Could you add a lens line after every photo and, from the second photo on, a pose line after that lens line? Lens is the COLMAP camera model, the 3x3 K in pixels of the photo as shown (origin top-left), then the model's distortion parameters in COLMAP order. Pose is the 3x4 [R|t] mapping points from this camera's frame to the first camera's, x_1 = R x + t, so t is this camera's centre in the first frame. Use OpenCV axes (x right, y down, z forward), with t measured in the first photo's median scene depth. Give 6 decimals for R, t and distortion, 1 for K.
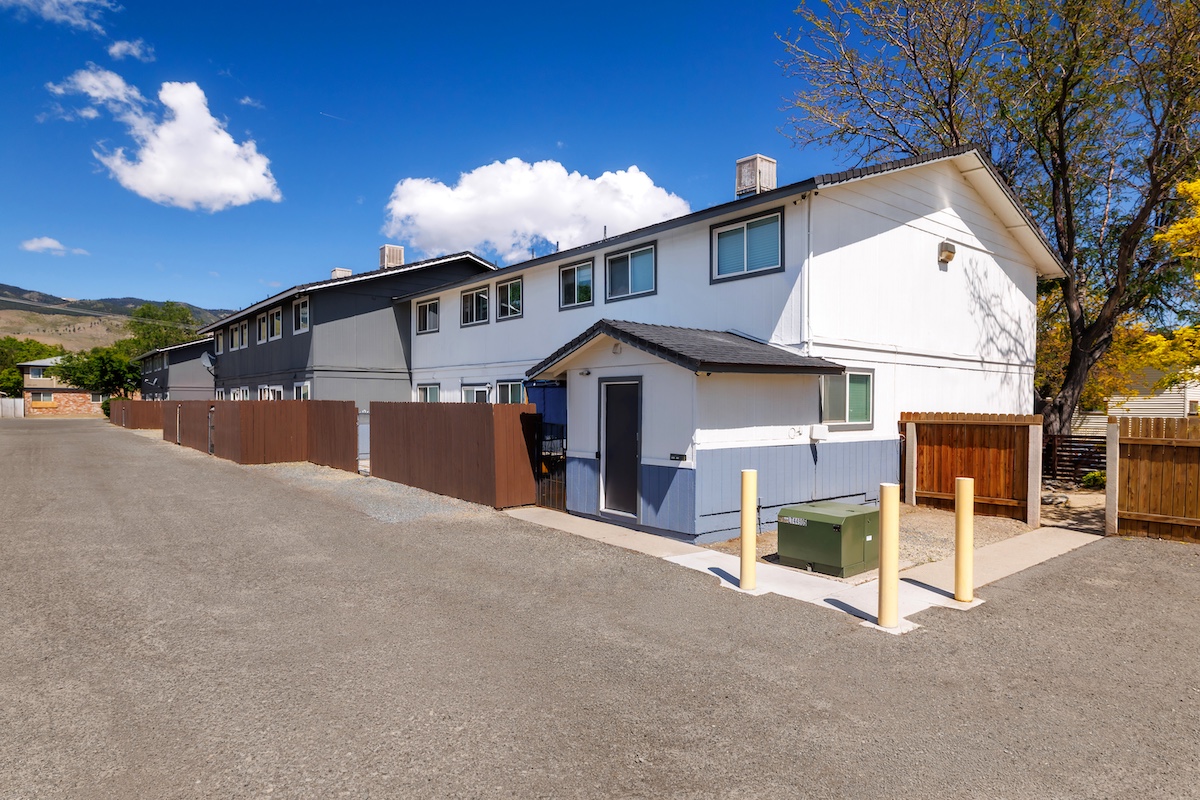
lens RADIAL K [[681.6, 0, 602.4], [0, 681.6, 402.7], [0, 0, 1]] dist [0.000411, 0.000412]
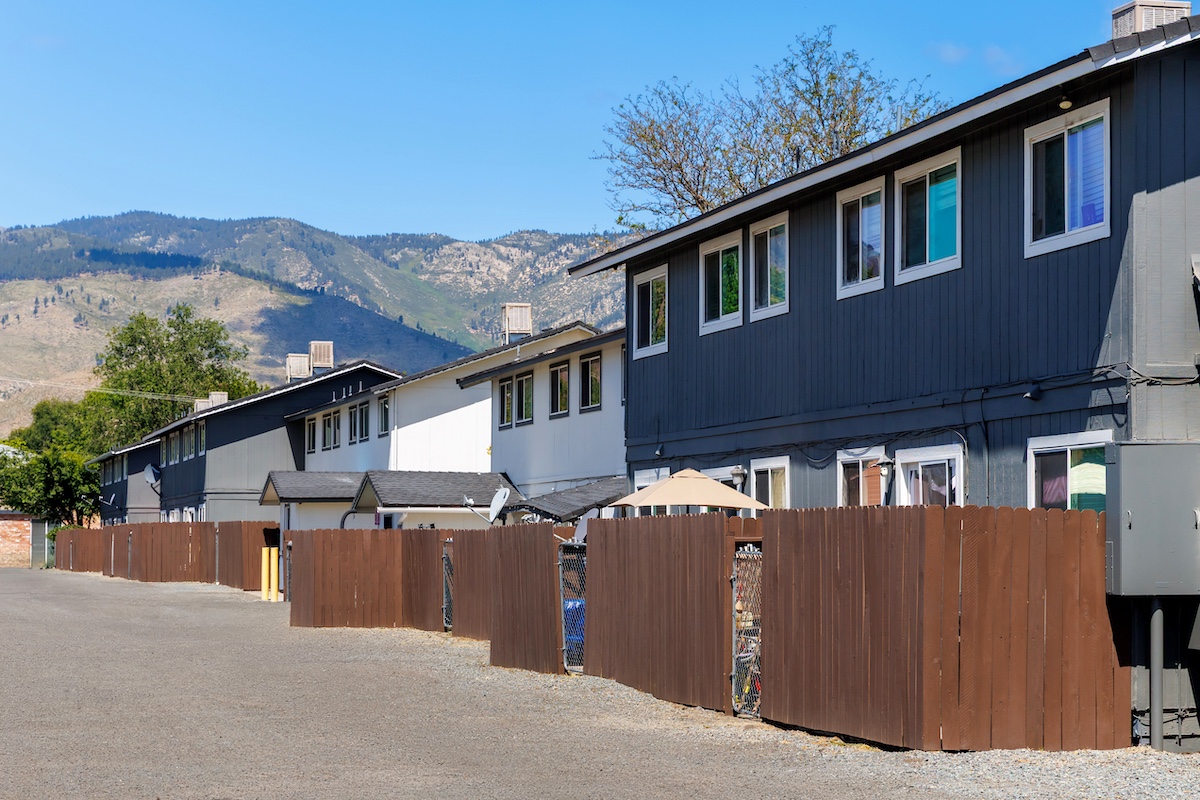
lens RADIAL K [[2449.3, 0, 599.7], [0, 2449.3, 400.5], [0, 0, 1]] dist [0.015253, 0.000000]
pose [[0.913614, -0.027352, -0.405662, 0.581996], [0.003346, 0.998207, -0.059769, 0.012532], [0.406570, 0.053248, 0.912067, -0.764847]]
